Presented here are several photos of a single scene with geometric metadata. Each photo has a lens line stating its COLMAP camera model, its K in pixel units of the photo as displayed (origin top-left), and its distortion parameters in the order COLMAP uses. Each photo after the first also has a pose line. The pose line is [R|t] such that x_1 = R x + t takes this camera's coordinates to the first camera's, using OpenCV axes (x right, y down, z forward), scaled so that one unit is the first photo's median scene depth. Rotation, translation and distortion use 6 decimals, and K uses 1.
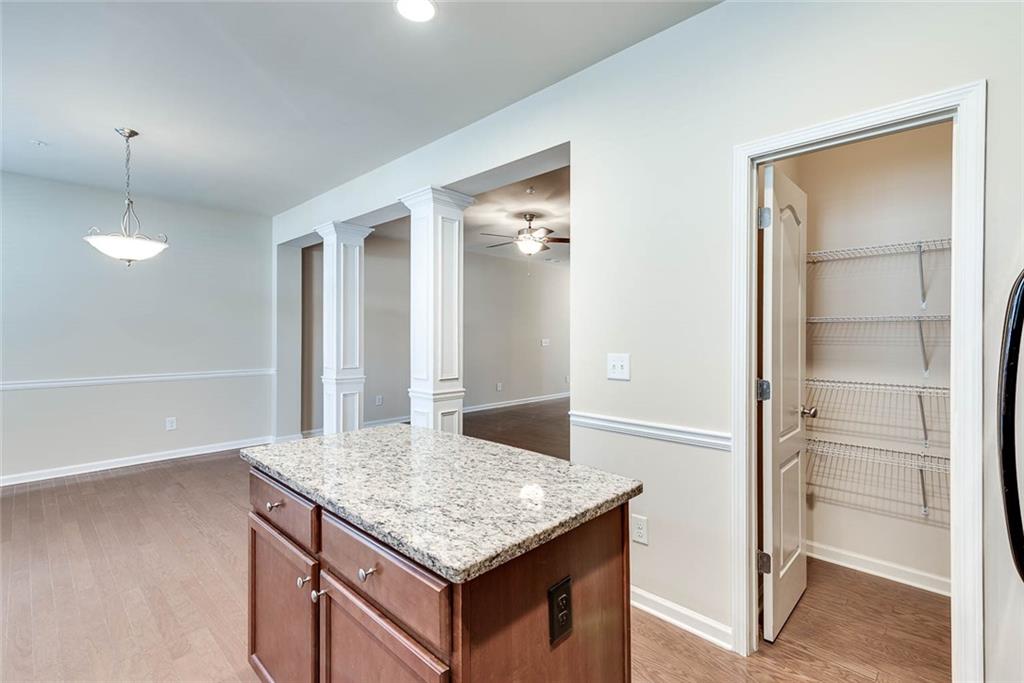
lens RADIAL K [[474.9, 0, 511.0], [0, 474.9, 343.3], [0, 0, 1]] dist [0.018814, 0.000266]
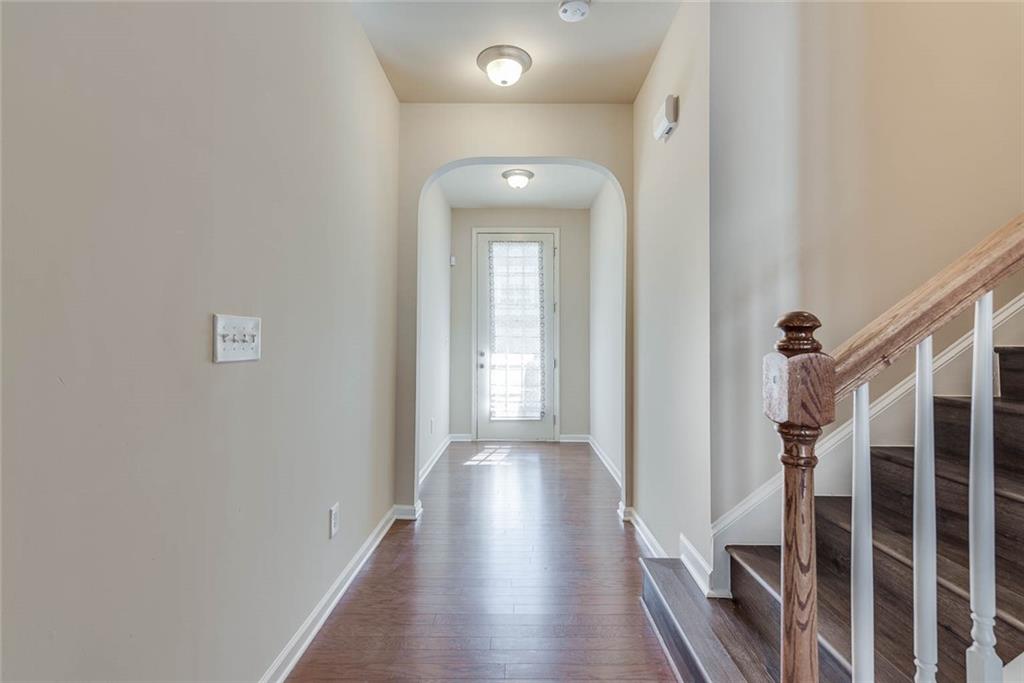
lens RADIAL K [[474.9, 0, 511.0], [0, 474.9, 343.3], [0, 0, 1]] dist [0.018814, 0.000266]
pose [[0.725475, 0.002387, 0.688244, 0.147335], [0.008796, 0.999880, -0.012739, 0.011901], [-0.688192, 0.015295, 0.725367, 3.857437]]
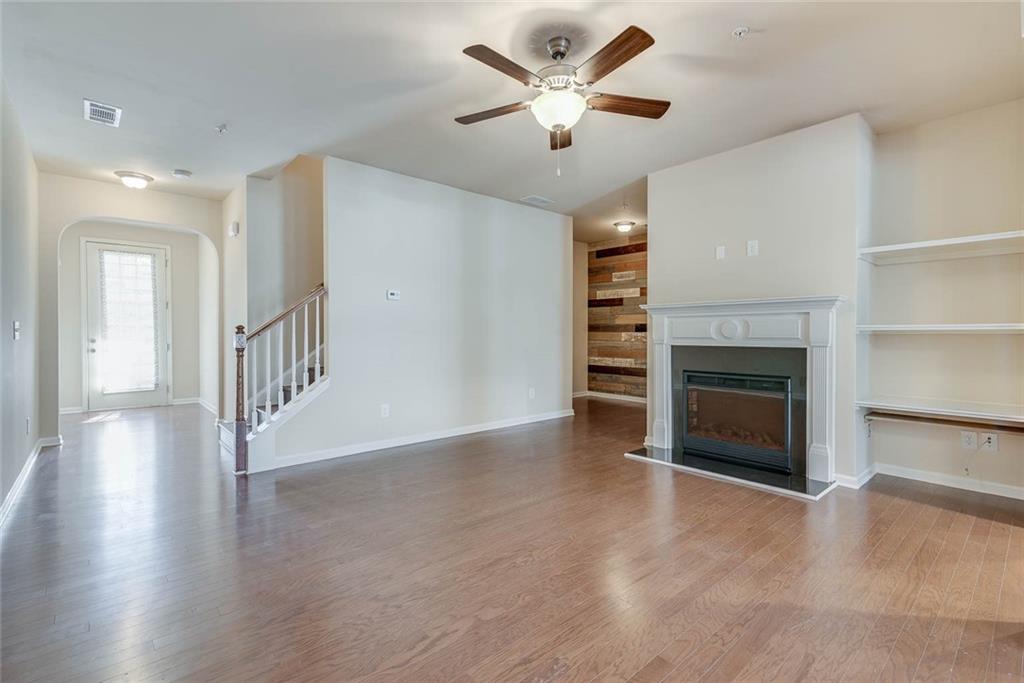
lens RADIAL K [[466.5, 0, 509.1], [0, 466.5, 336.4], [0, 0, 1]] dist [0.021942, 0.000196]
pose [[0.080262, -0.008804, 0.996735, -1.189002], [0.017848, 0.999813, 0.007394, 0.033177], [-0.996614, 0.017196, 0.080404, 2.762467]]
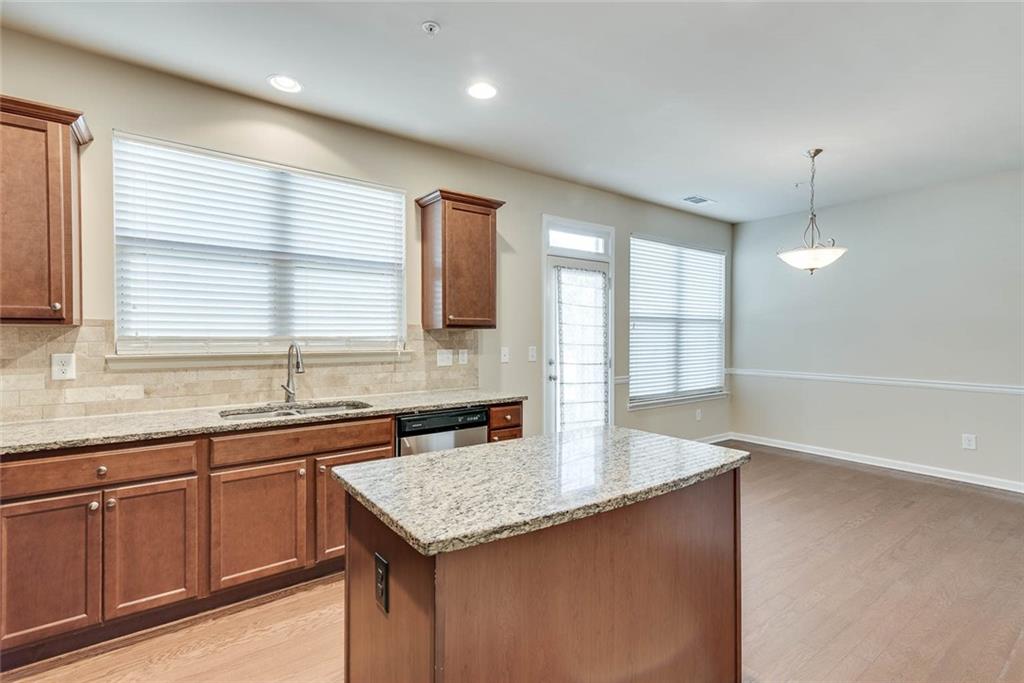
lens RADIAL K [[466.4, 0, 509.1], [0, 466.4, 339.4], [0, 0, 1]] dist [0.015501, -0.000257]
pose [[-0.178103, 0.008027, -0.983979, 0.638642], [-0.020815, 0.999712, 0.011923, -0.015536], [0.983792, 0.022605, -0.177885, 0.842040]]
